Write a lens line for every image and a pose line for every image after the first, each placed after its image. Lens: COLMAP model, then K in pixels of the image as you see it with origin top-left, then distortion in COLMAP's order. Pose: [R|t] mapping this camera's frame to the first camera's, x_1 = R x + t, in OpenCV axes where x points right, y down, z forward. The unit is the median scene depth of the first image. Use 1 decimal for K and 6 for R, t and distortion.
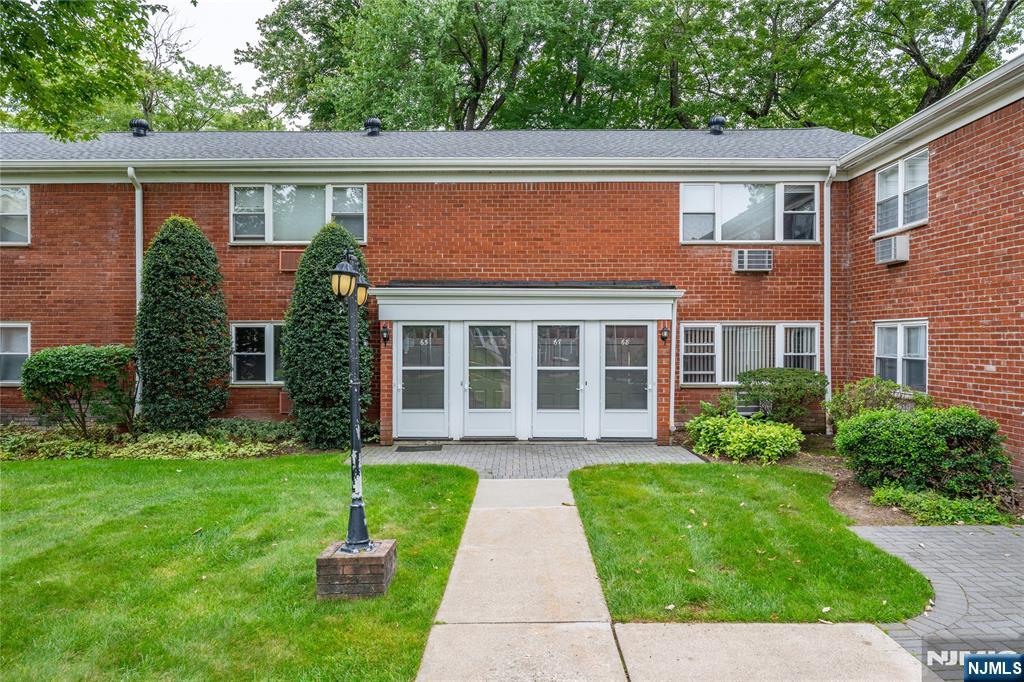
lens RADIAL K [[702.3, 0, 515.7], [0, 702.3, 342.9], [0, 0, 1]] dist [0.004436, 0.000467]
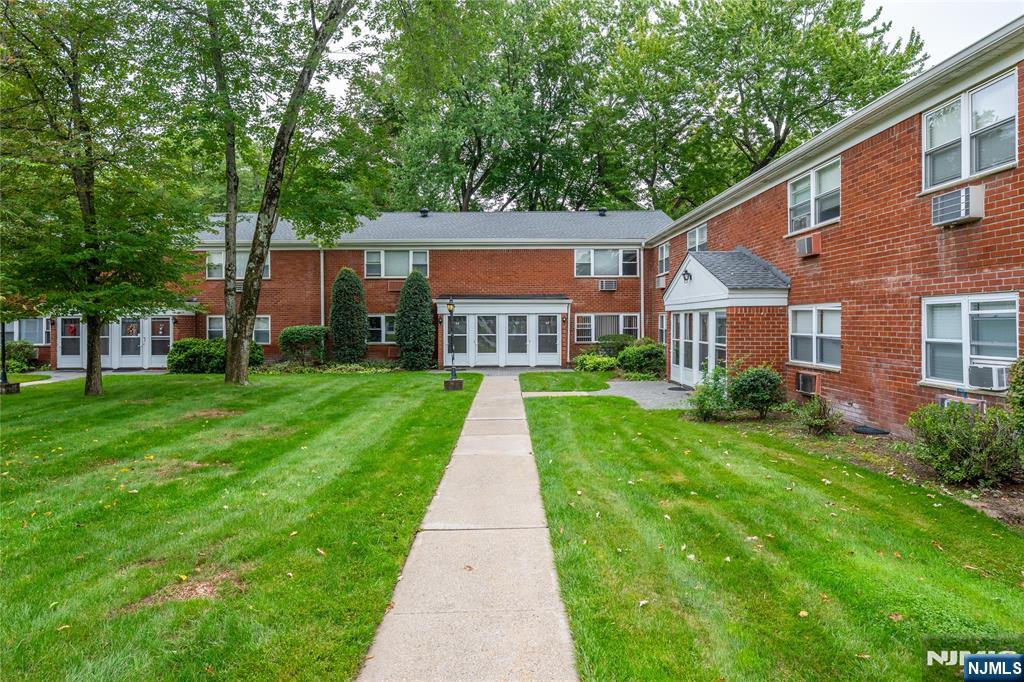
lens RADIAL K [[598.4, 0, 513.8], [0, 598.4, 332.3], [0, 0, 1]] dist [-0.000454, 0.000074]
pose [[0.999415, -0.004805, 0.033863, -0.015720], [0.004345, 0.999898, 0.013621, 0.002234], [-0.033925, -0.013466, 0.999334, -0.905310]]
